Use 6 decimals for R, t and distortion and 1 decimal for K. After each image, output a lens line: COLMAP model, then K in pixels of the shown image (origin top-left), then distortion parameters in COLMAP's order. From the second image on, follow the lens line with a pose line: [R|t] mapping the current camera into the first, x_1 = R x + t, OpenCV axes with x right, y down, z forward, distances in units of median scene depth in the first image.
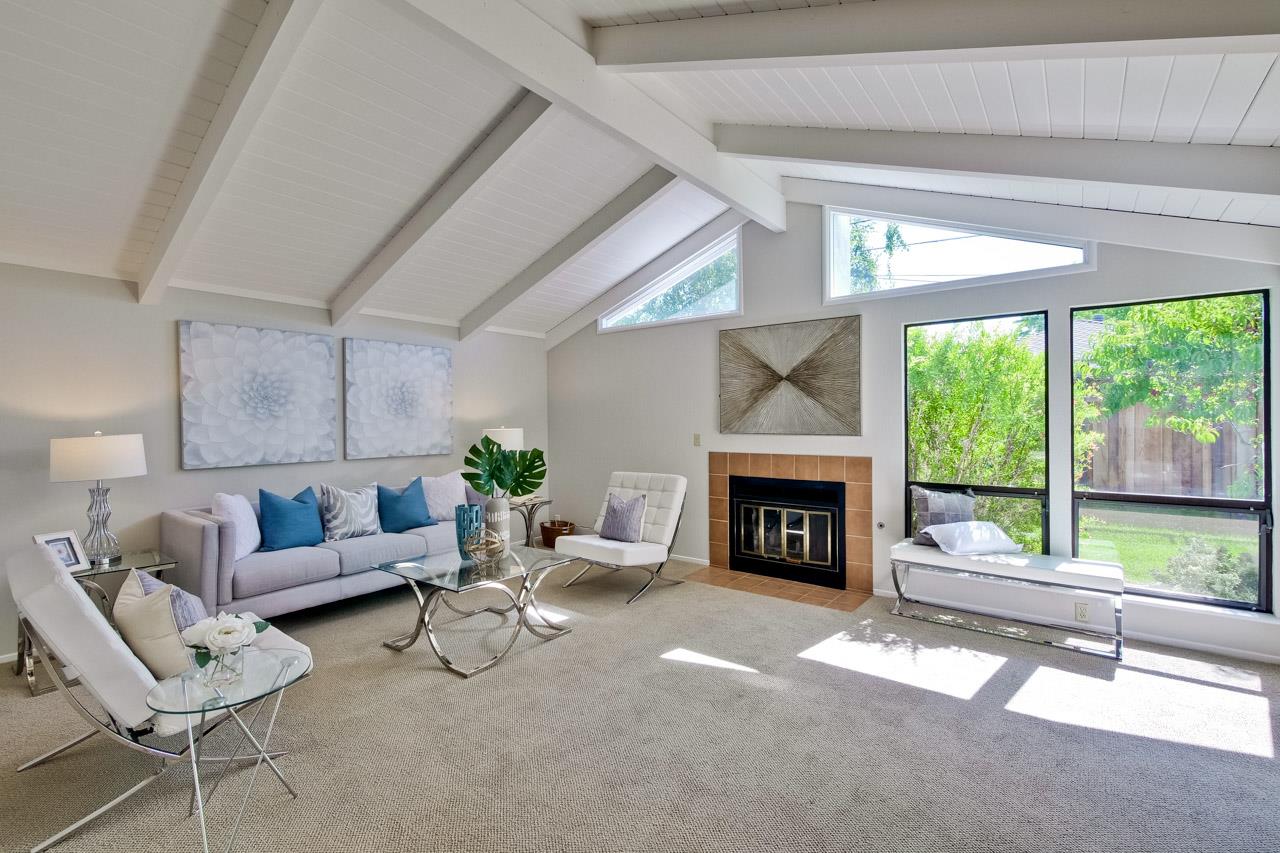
lens RADIAL K [[556.3, 0, 638.1], [0, 556.3, 424.5], [0, 0, 1]] dist [-0.009303, 0.000023]
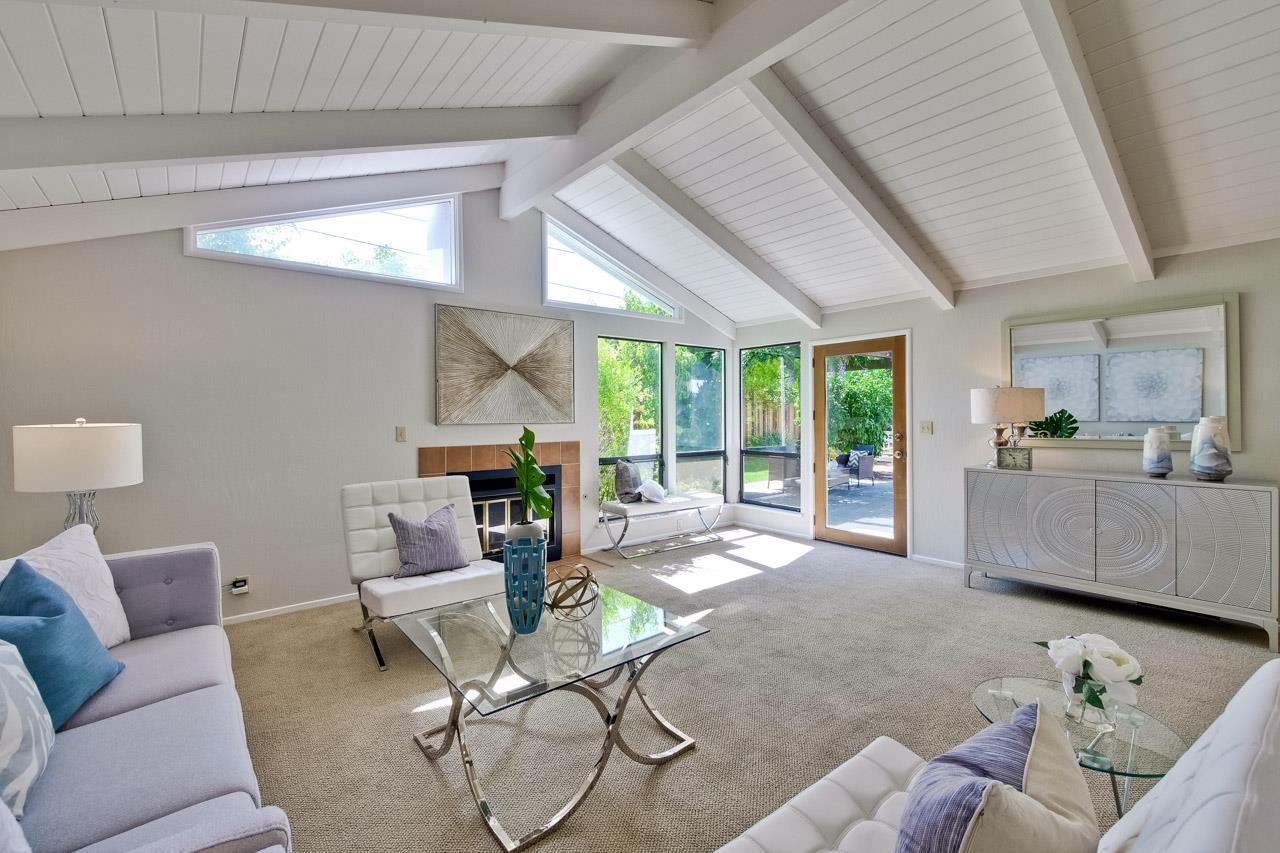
lens RADIAL K [[556.3, 0, 616.4], [0, 556.3, 417.6], [0, 0, 1]] dist [-0.009303, 0.000023]
pose [[0.242571, -0.004890, 0.970121, -0.722457], [0.007700, 0.999965, 0.003115, 0.005119], [-0.970103, 0.006715, 0.242600, 0.623104]]
